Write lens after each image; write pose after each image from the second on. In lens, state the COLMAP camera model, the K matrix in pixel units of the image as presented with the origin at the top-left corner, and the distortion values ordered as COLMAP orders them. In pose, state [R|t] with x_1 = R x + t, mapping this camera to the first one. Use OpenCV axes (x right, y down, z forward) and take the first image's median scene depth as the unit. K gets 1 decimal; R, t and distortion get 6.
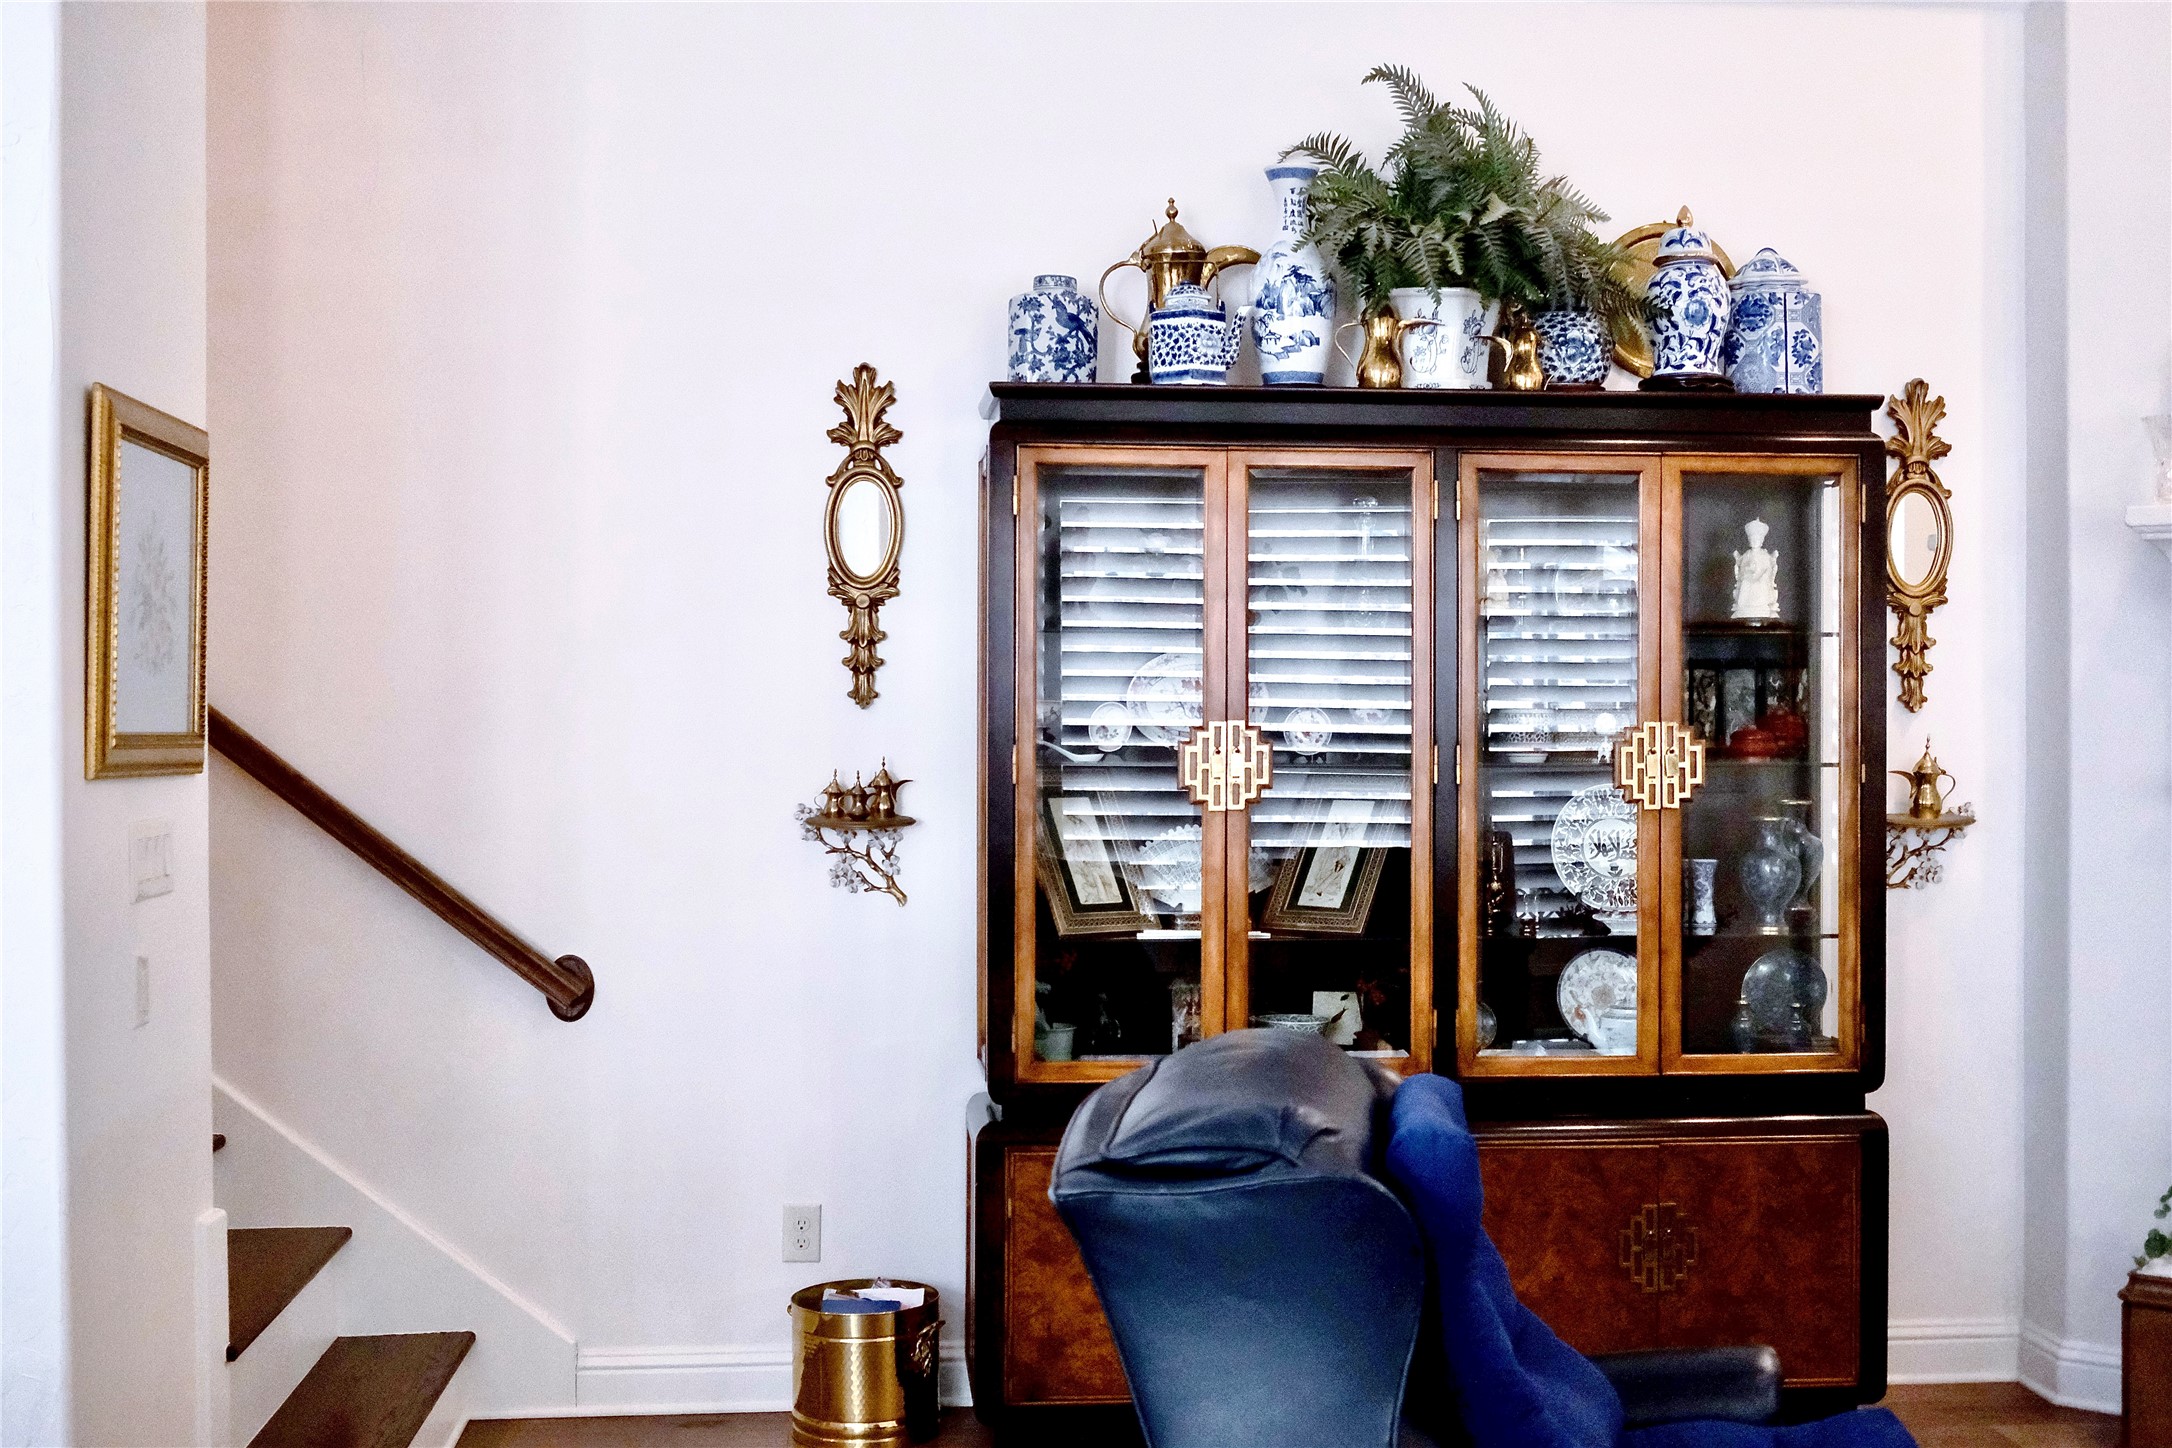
lens RADIAL K [[2571.8, 0, 1051.1], [0, 2571.8, 724.5], [0, 0, 1]] dist [-0.038335, 0.040045]
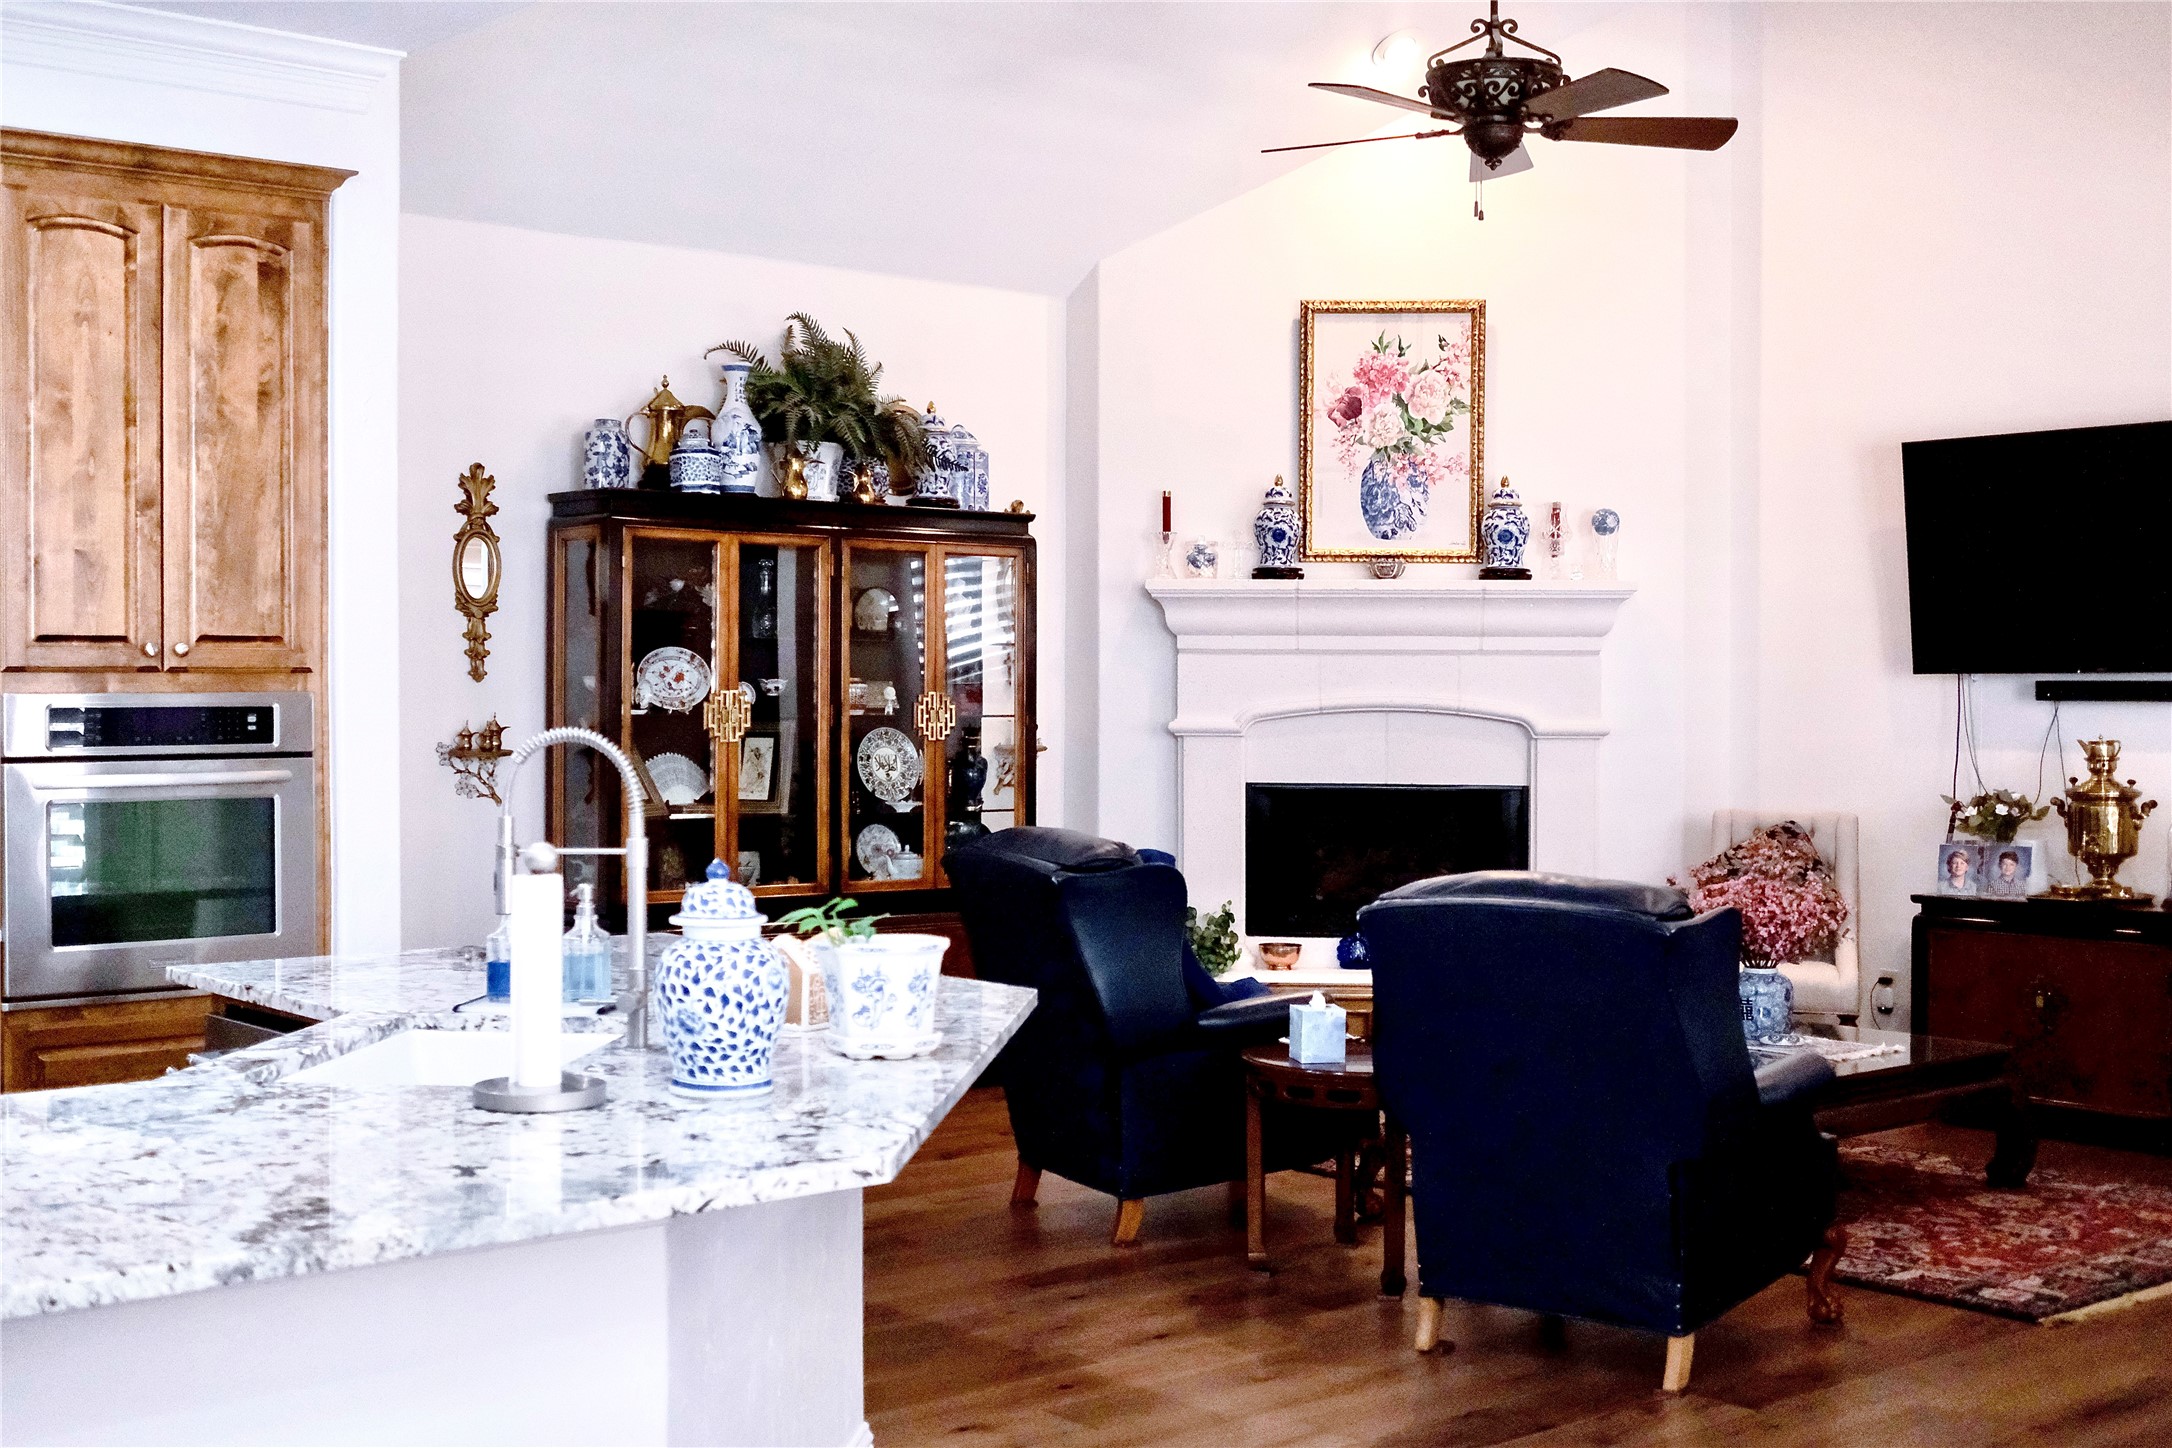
lens RADIAL K [[2571.8, 0, 1051.1], [0, 2571.8, 724.5], [0, 0, 1]] dist [-0.038335, 0.040045]
pose [[0.822222, -0.003120, 0.569158, -0.691799], [-0.001569, 0.999969, 0.007749, 0.007356], [-0.569165, -0.007264, 0.822192, -0.506437]]
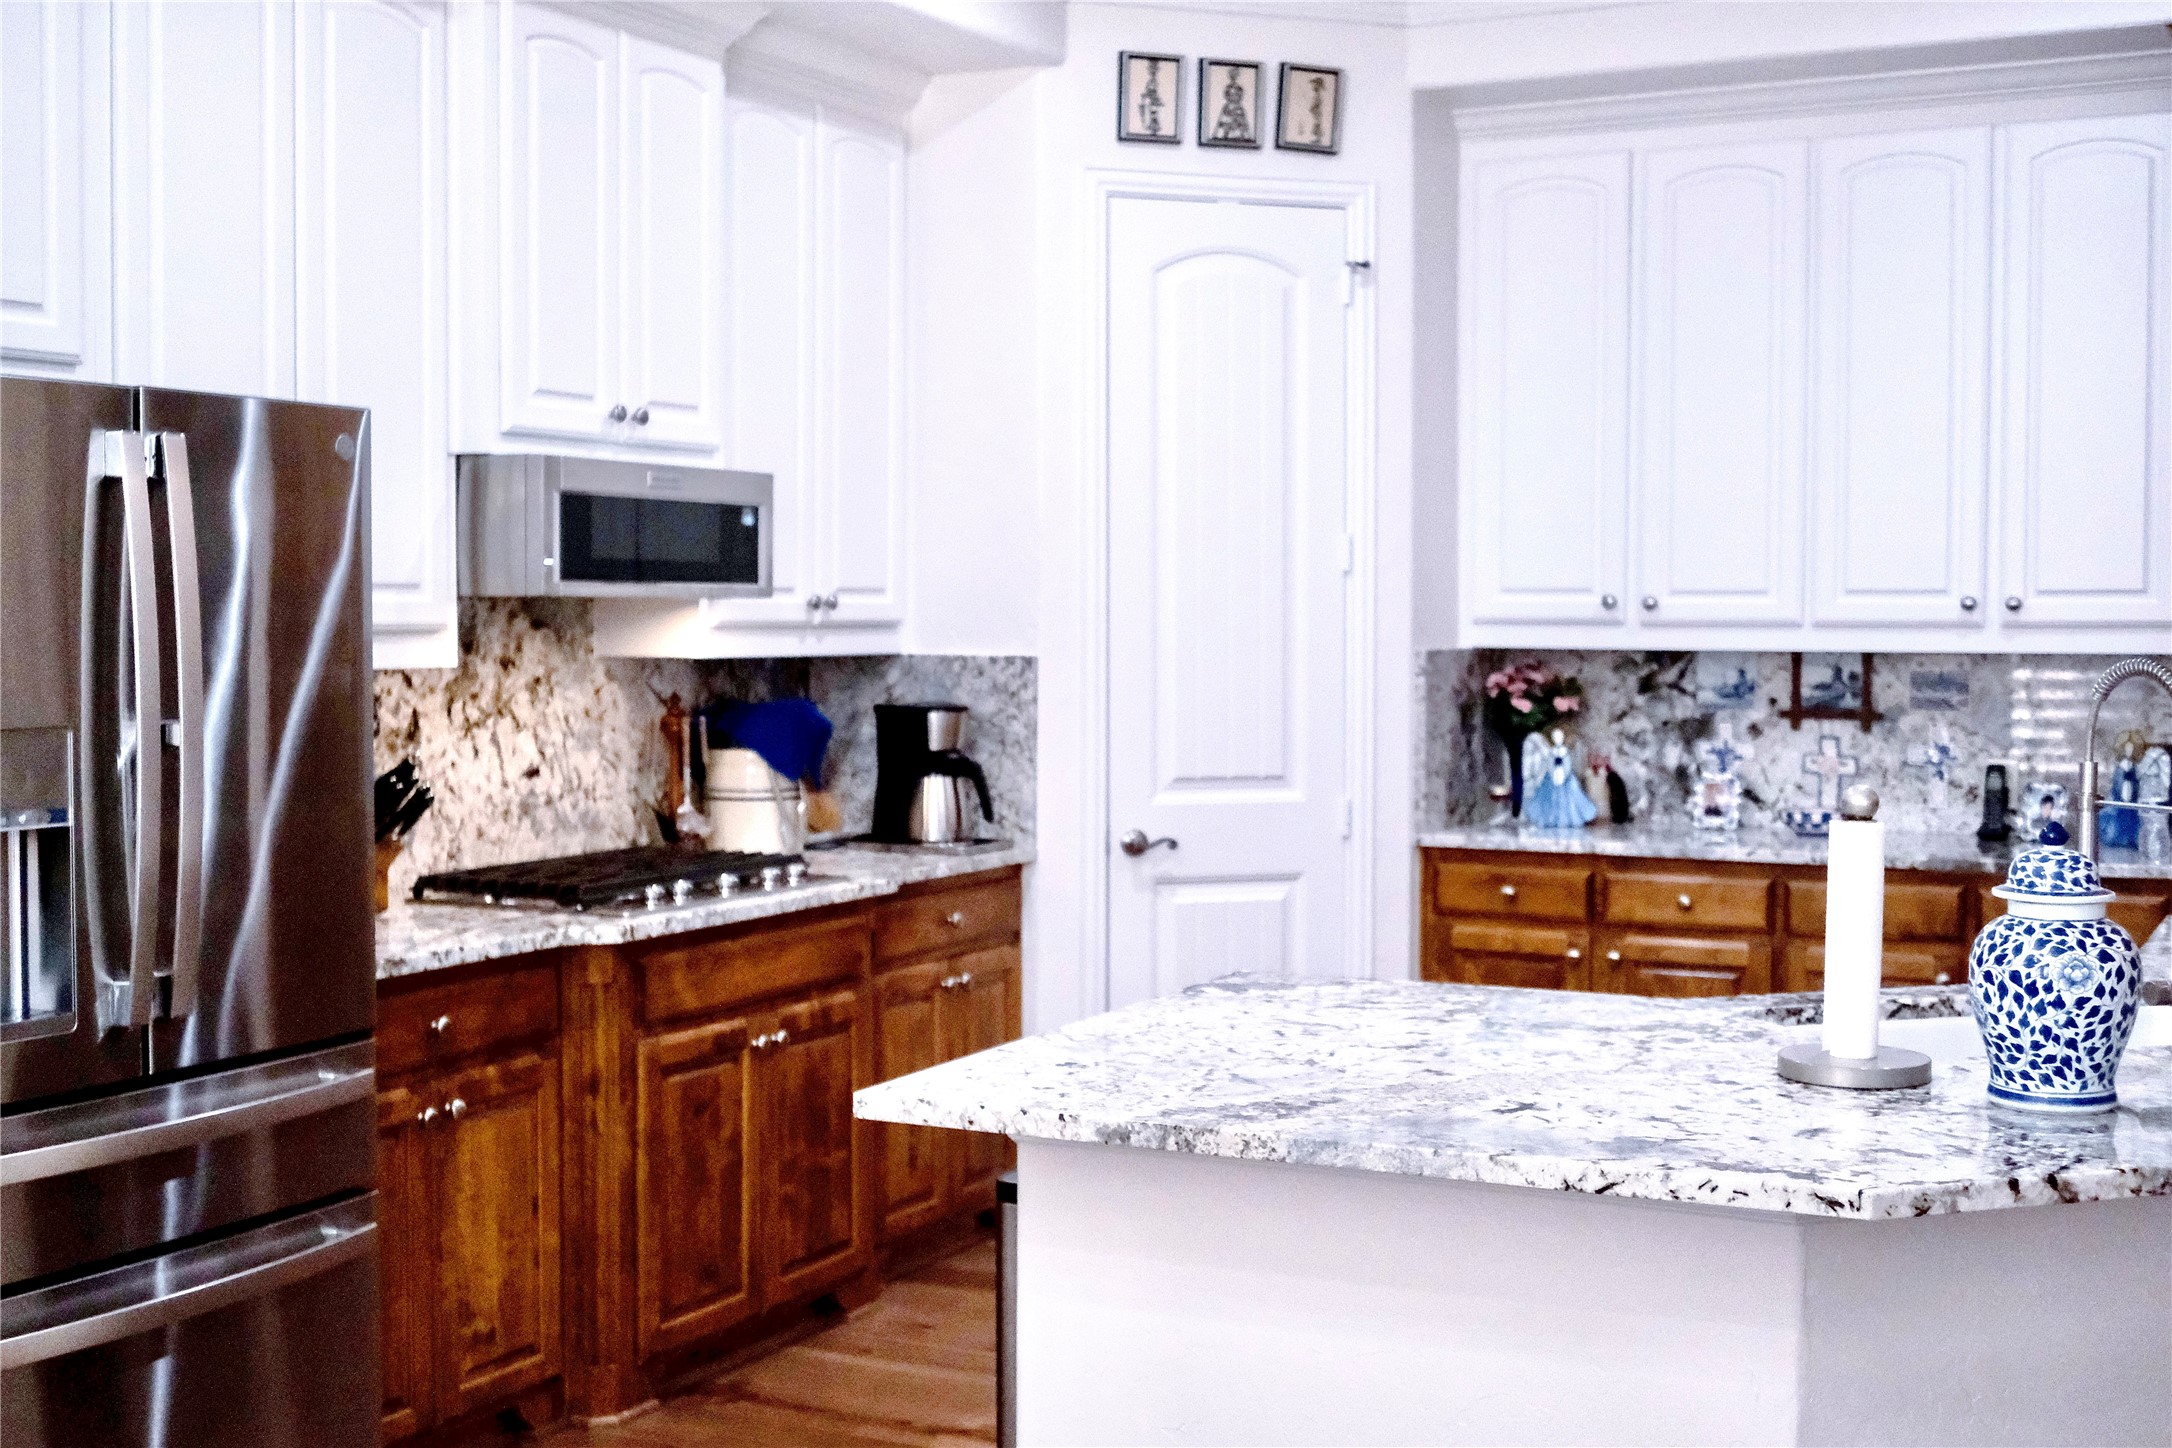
lens RADIAL K [[2571.8, 0, 1051.1], [0, 2571.8, 724.5], [0, 0, 1]] dist [-0.038335, 0.040045]
pose [[0.845395, 0.030279, -0.533283, -0.275505], [-0.009033, 0.999060, 0.042406, 0.005867], [0.534065, -0.031032, 0.844874, -0.483592]]
